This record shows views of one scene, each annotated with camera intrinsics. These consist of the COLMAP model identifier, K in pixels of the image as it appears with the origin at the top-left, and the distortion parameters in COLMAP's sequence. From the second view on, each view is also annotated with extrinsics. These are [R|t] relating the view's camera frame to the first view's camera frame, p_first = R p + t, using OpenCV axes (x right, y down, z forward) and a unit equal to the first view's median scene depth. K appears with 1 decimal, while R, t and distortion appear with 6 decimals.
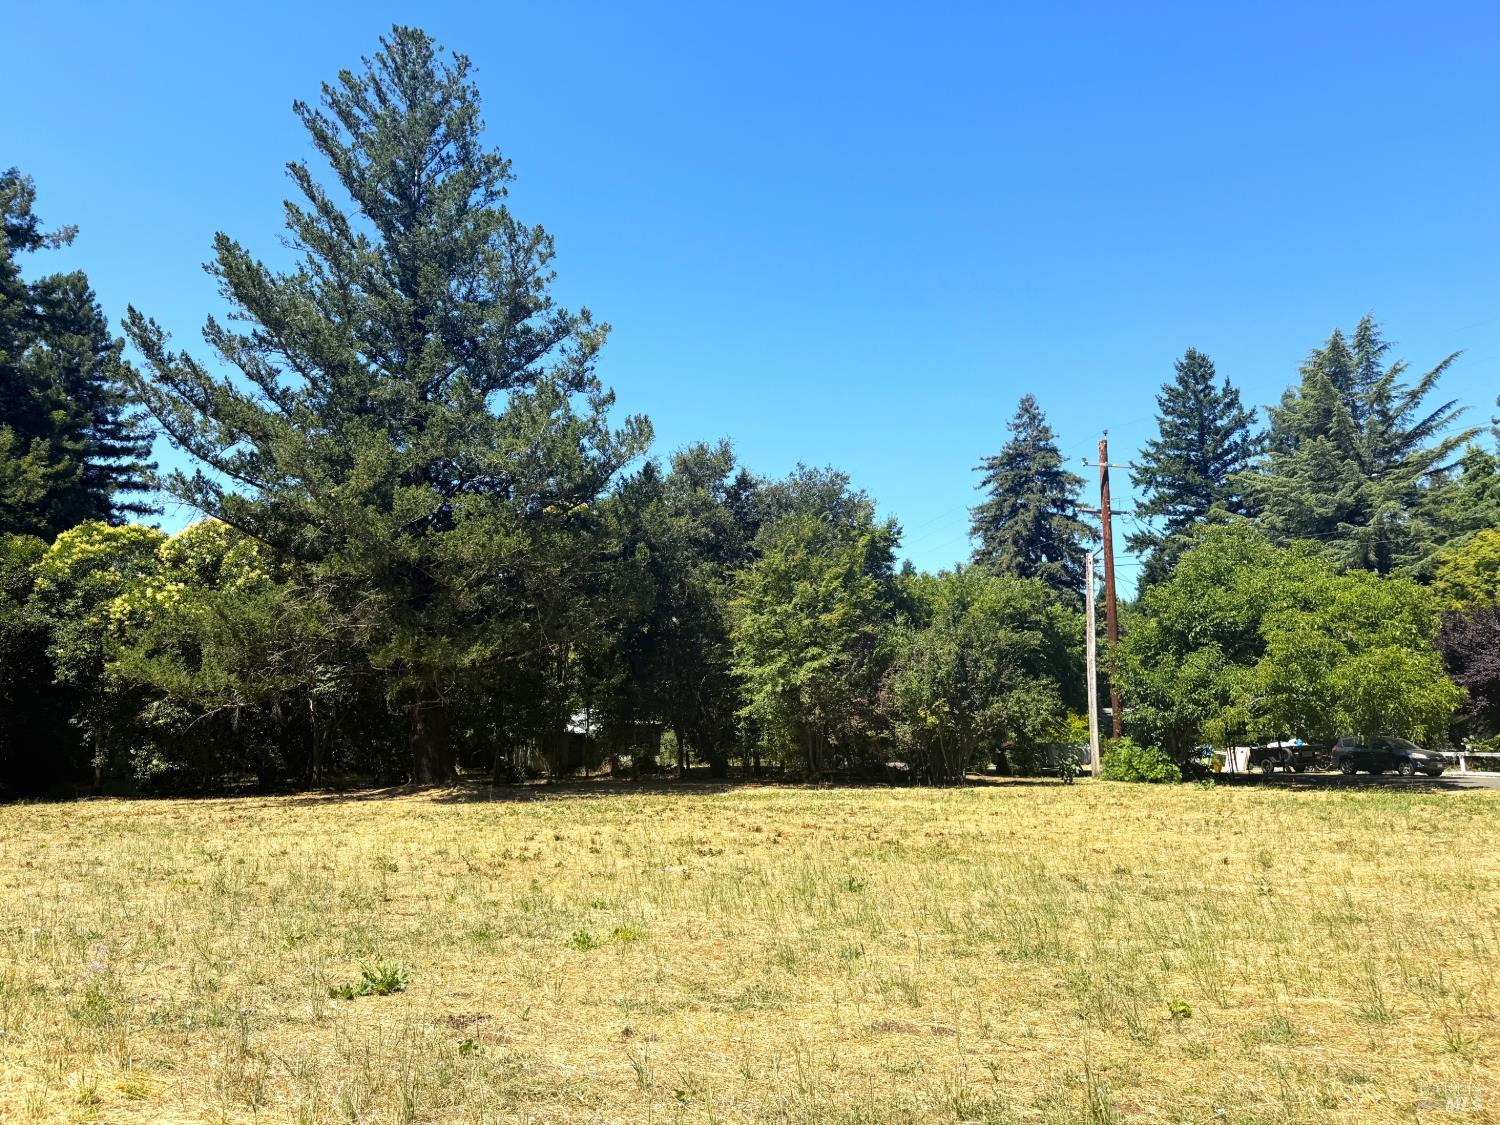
lens RADIAL K [[1041.3, 0, 744.8], [0, 1041.3, 560.2], [0, 0, 1]] dist [0.071929, -0.085103]
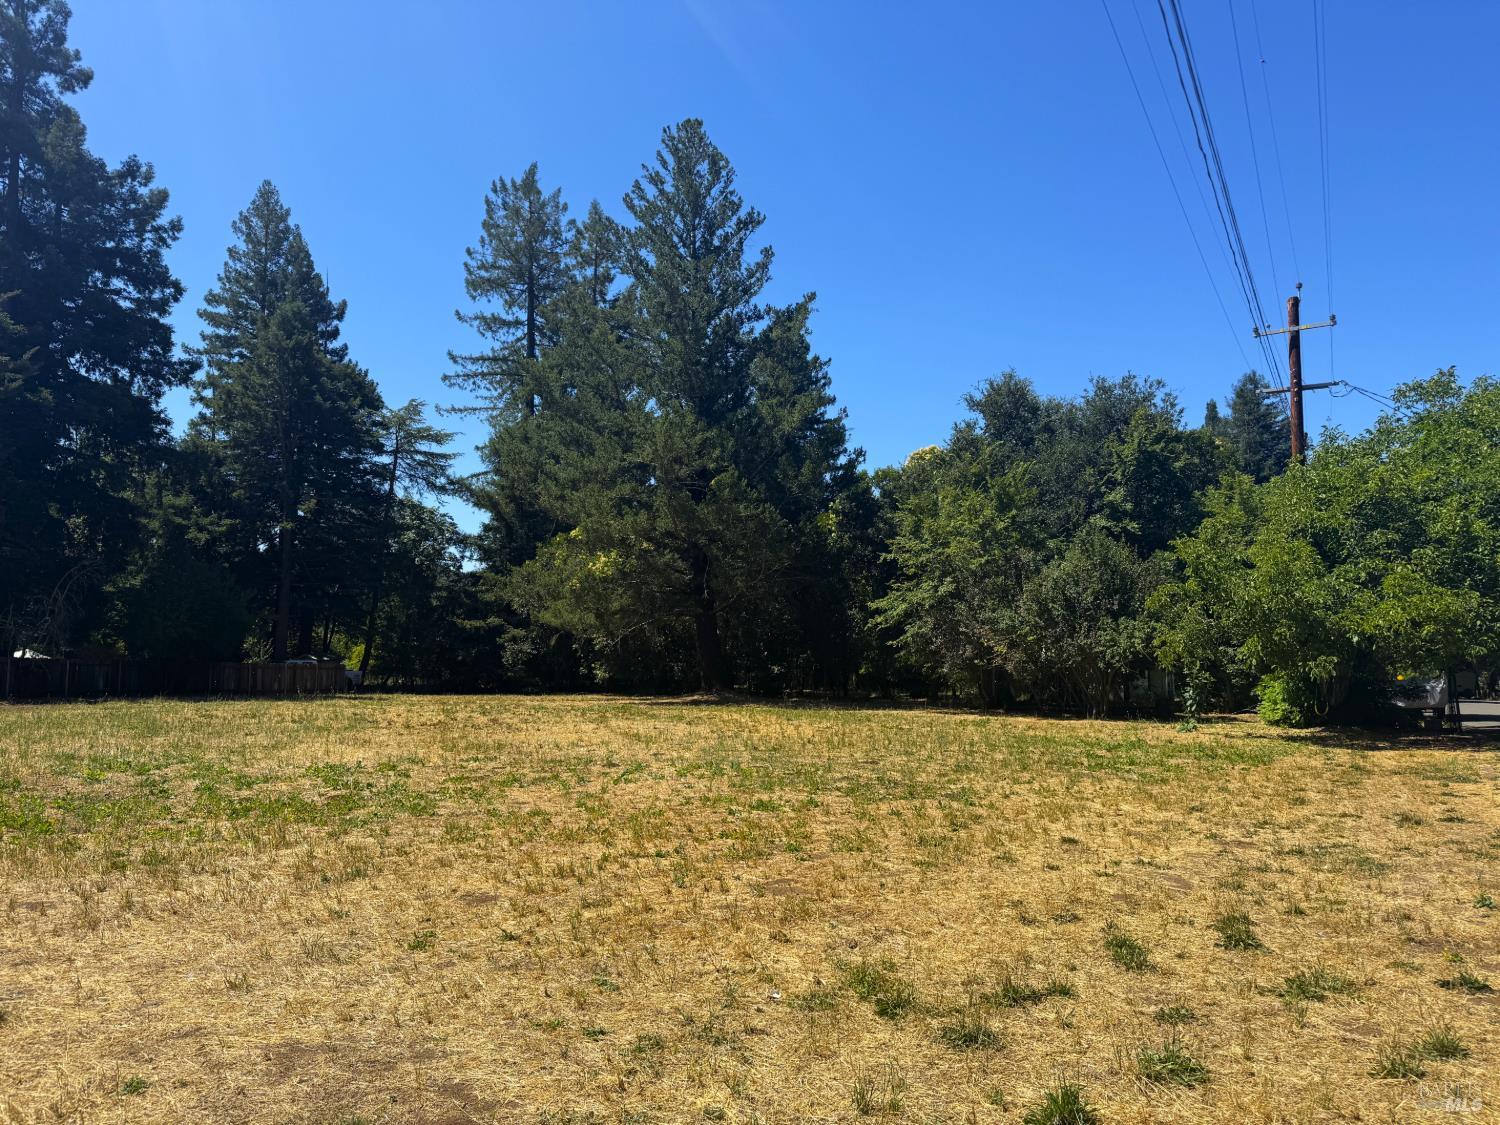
lens RADIAL K [[1041.3, 0, 749.9], [0, 1041.3, 567.1], [0, 0, 1]] dist [0.071929, -0.085103]
pose [[0.642231, -0.056314, -0.764439, 0.732845], [0.113482, 0.993293, 0.022167, 0.025256], [0.758064, -0.100987, 0.644314, 0.176267]]
